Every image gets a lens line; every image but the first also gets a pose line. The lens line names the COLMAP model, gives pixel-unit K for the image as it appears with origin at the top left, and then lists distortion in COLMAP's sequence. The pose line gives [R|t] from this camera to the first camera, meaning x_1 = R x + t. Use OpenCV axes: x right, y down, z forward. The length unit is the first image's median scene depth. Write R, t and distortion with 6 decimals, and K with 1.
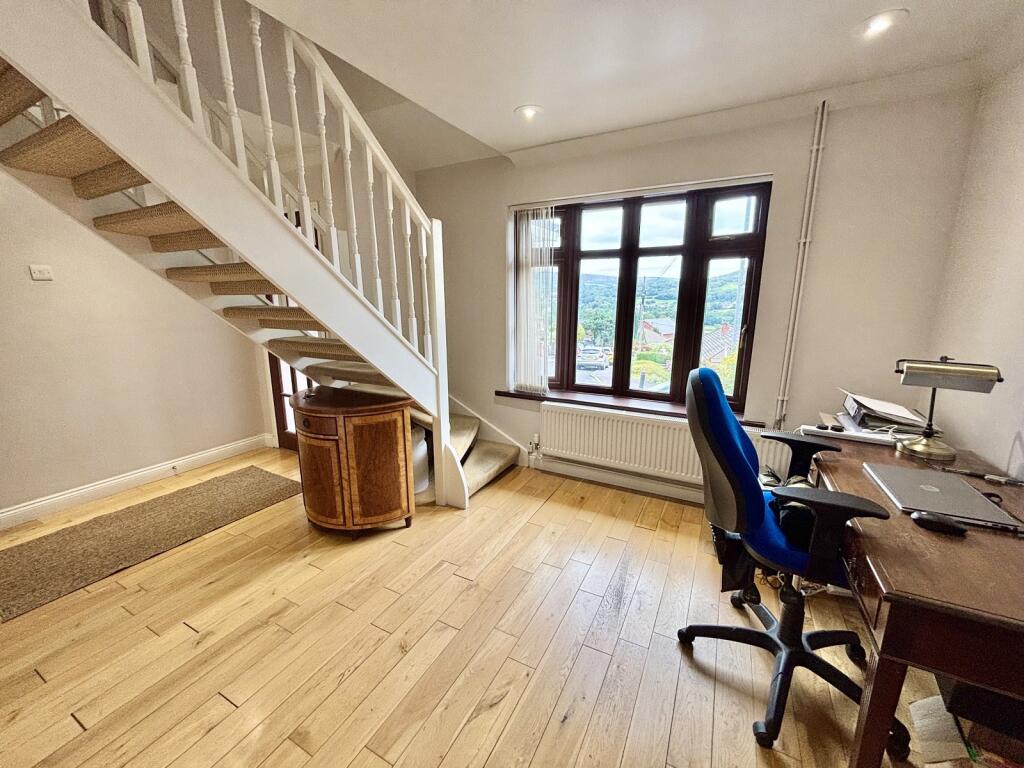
lens RADIAL K [[410.7, 0, 512.0], [0, 410.7, 383.9], [0, 0, 1]] dist [-0.002997, -0.001119]
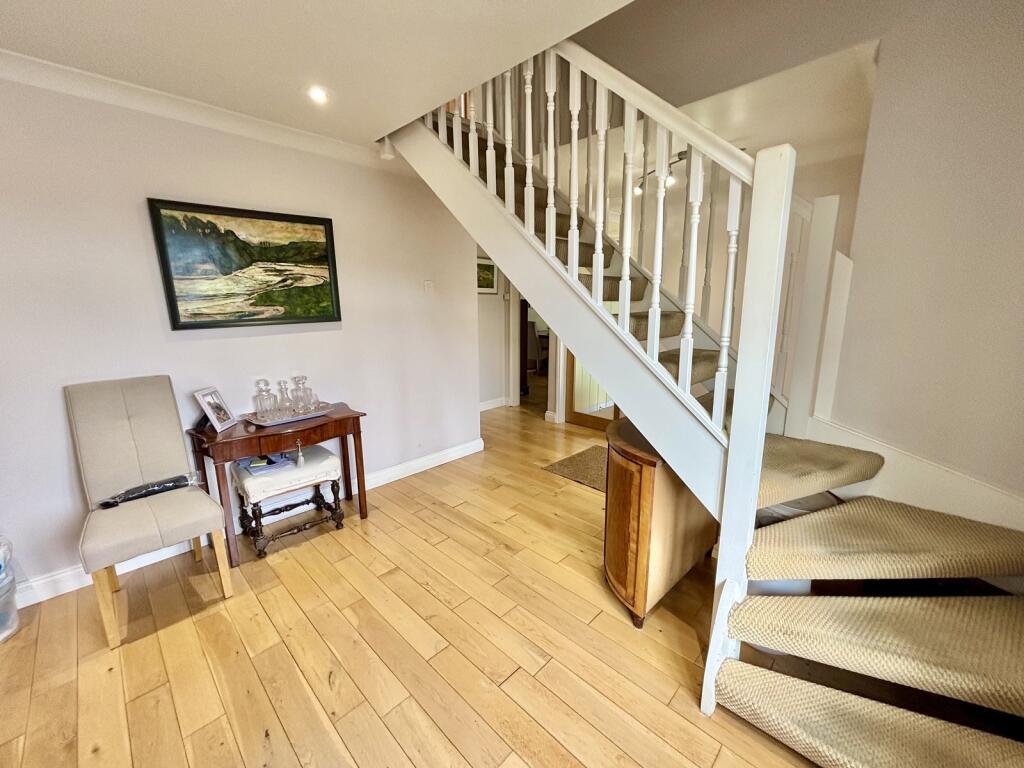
lens RADIAL K [[410.7, 0, 512.8], [0, 410.7, 384.1], [0, 0, 1]] dist [-0.002997, -0.001119]
pose [[-0.276120, 0.194248, -0.941289, 0.601789], [-0.194443, 0.947823, 0.252634, -0.286185], [0.941249, 0.252784, -0.223942, 1.290571]]
